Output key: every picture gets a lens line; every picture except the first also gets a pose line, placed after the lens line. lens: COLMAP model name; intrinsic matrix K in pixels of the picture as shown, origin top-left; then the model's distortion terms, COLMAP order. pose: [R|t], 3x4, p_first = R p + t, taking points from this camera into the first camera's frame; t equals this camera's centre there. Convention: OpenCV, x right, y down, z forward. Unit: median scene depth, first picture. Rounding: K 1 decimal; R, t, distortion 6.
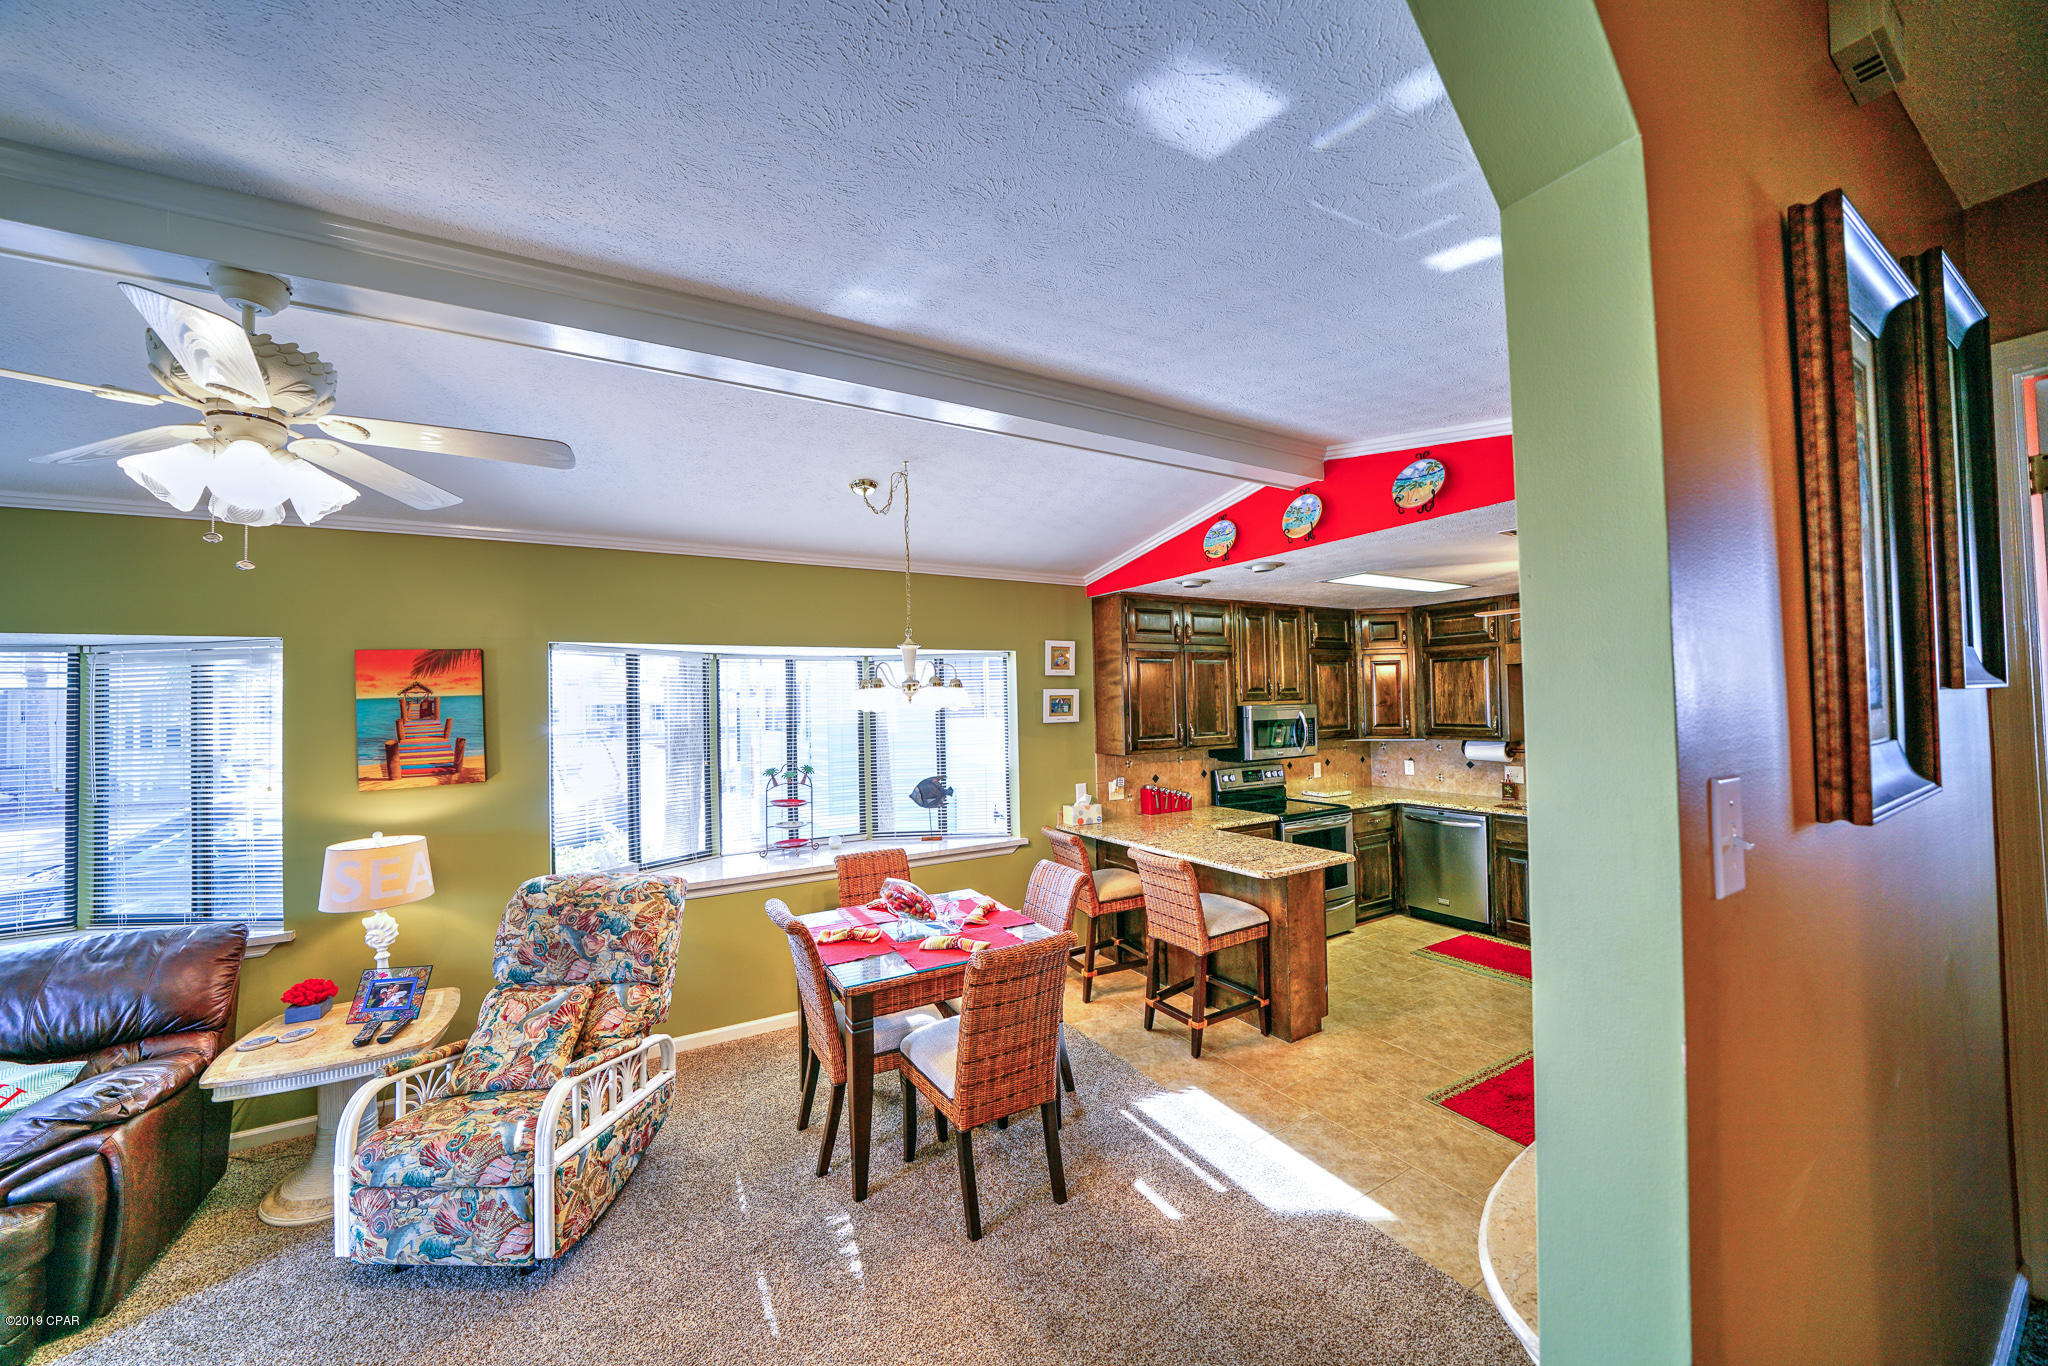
lens RADIAL K [[708.9, 0, 998.6], [0, 708.9, 682.6], [0, 0, 1]] dist [-0.026006, 0.003293]
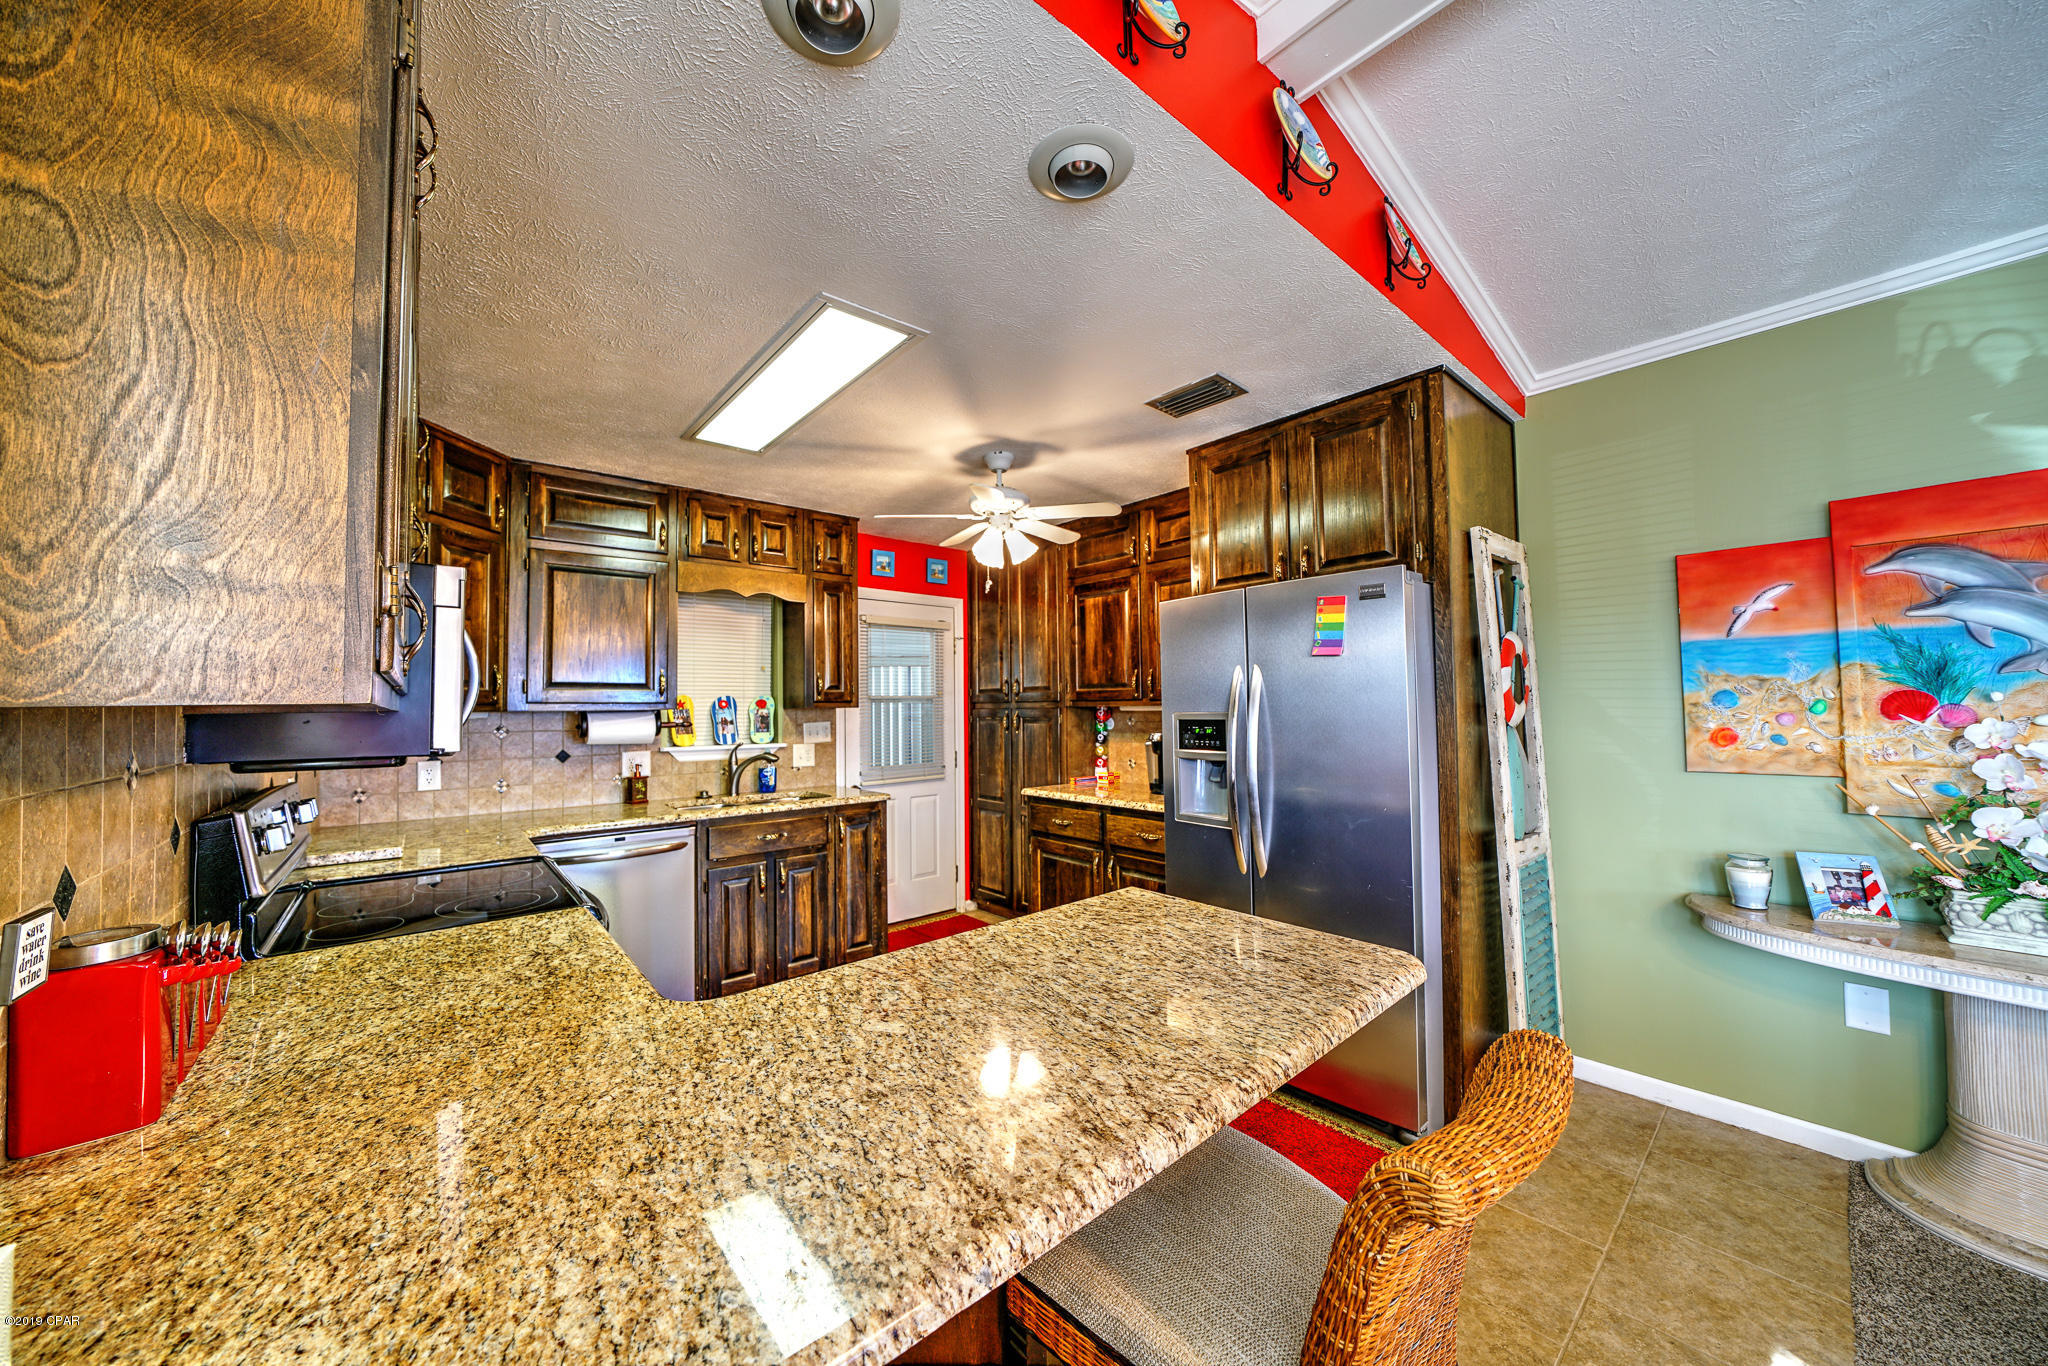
lens RADIAL K [[708.9, 0, 1000.3], [0, 708.9, 684.0], [0, 0, 1]] dist [-0.026006, 0.003293]
pose [[-0.181888, 0.054755, 0.981794, 0.046226], [-0.011479, 0.998262, -0.057800, 0.155902], [-0.983252, -0.021783, -0.180944, 1.349907]]
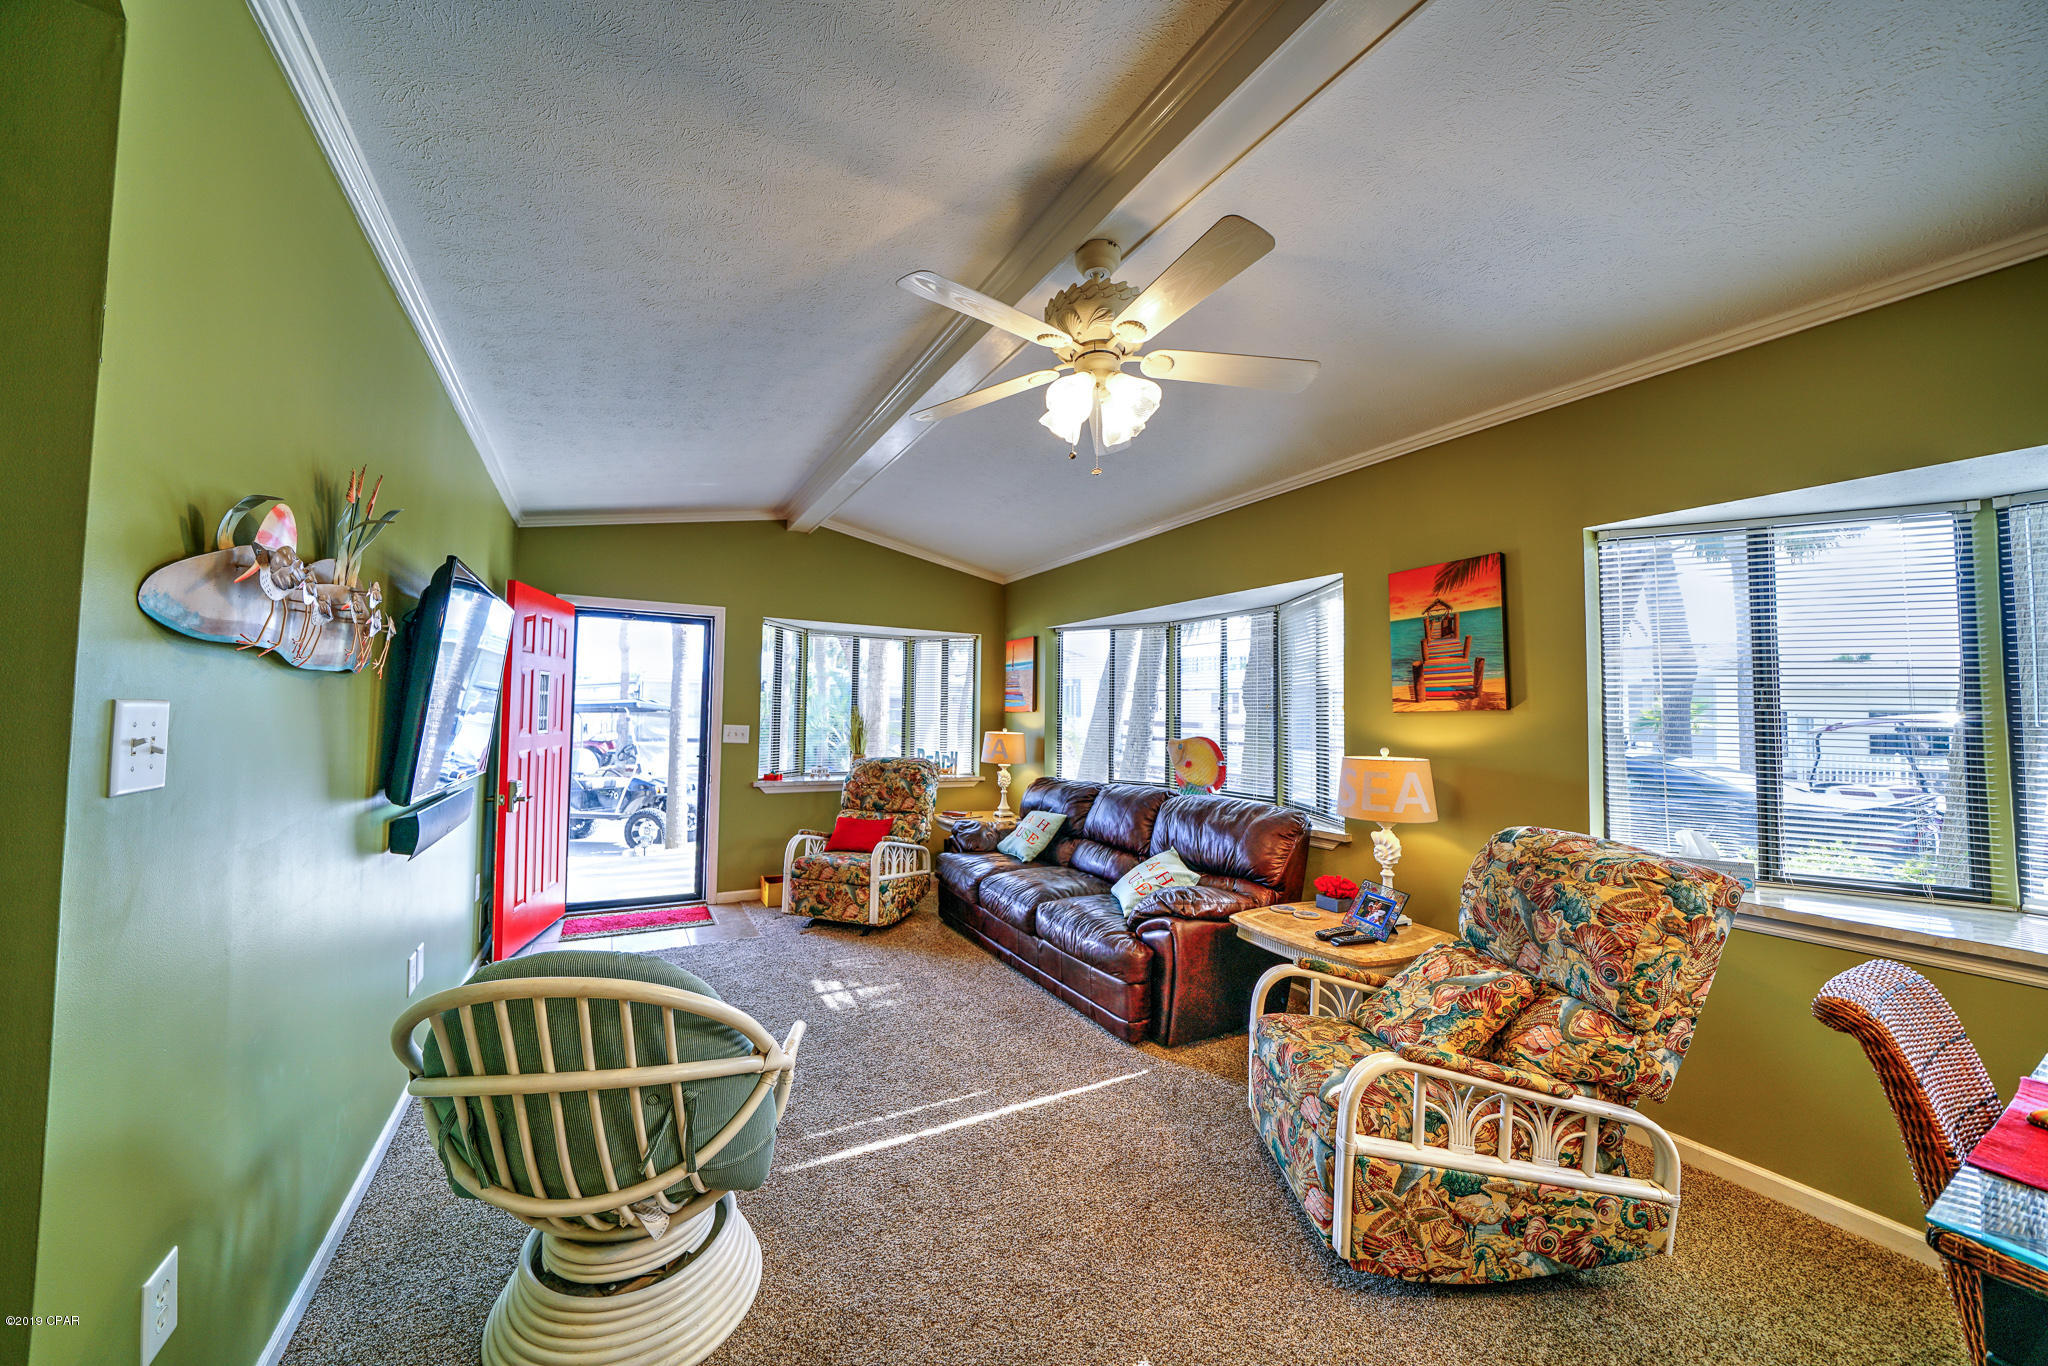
lens RADIAL K [[708.9, 0, 999.5], [0, 708.9, 683.9], [0, 0, 1]] dist [-0.026006, 0.003293]
pose [[-0.006995, -0.021215, -0.999750, 0.106226], [0.012213, 0.999699, -0.021300, 0.124438], [0.999901, -0.012359, -0.006733, 0.411214]]
